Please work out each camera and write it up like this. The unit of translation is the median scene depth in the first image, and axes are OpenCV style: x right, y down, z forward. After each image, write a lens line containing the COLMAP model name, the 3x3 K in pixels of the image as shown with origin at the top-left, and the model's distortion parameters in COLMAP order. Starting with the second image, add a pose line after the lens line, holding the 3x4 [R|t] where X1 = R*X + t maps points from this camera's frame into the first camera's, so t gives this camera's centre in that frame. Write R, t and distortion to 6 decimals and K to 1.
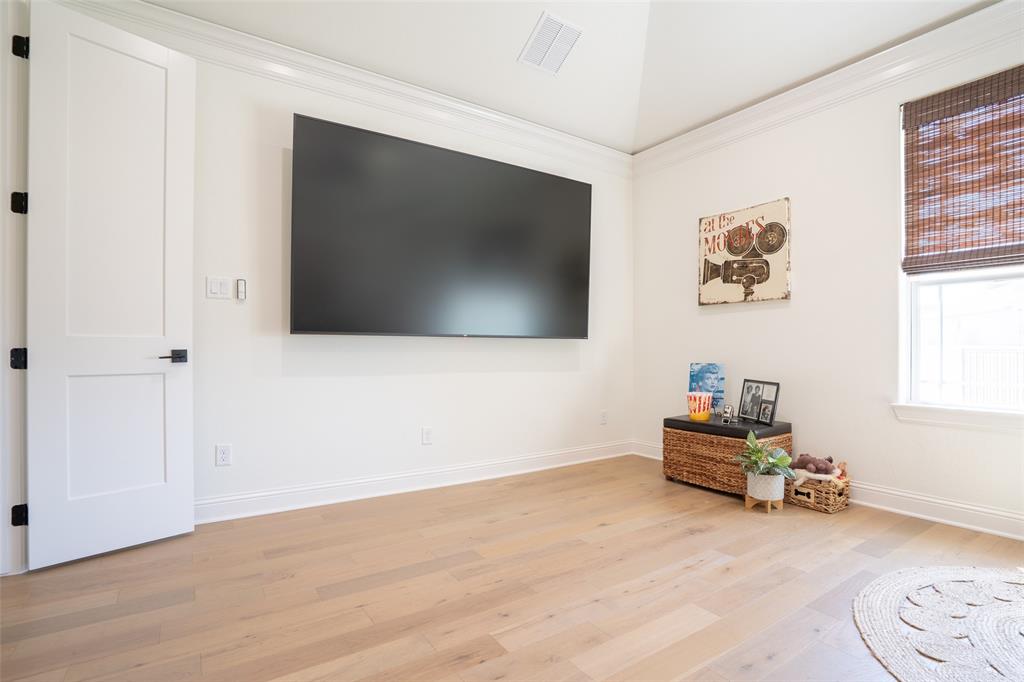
lens RADIAL K [[483.0, 0, 506.9], [0, 483.0, 339.9], [0, 0, 1]] dist [-0.066836, 0.022533]
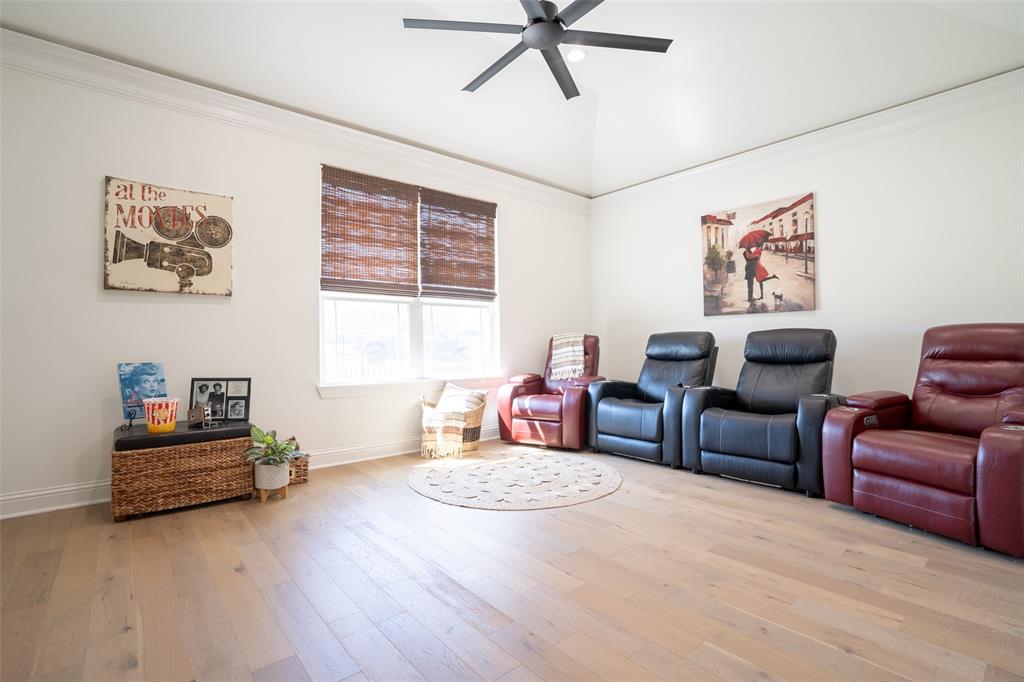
lens RADIAL K [[483.0, 0, 506.9], [0, 483.0, 339.9], [0, 0, 1]] dist [-0.066836, 0.022533]
pose [[-0.118593, 0.016135, 0.992812, -0.458584], [-0.009594, 0.999803, -0.017395, 0.018190], [-0.992897, -0.011588, -0.118415, 0.498482]]
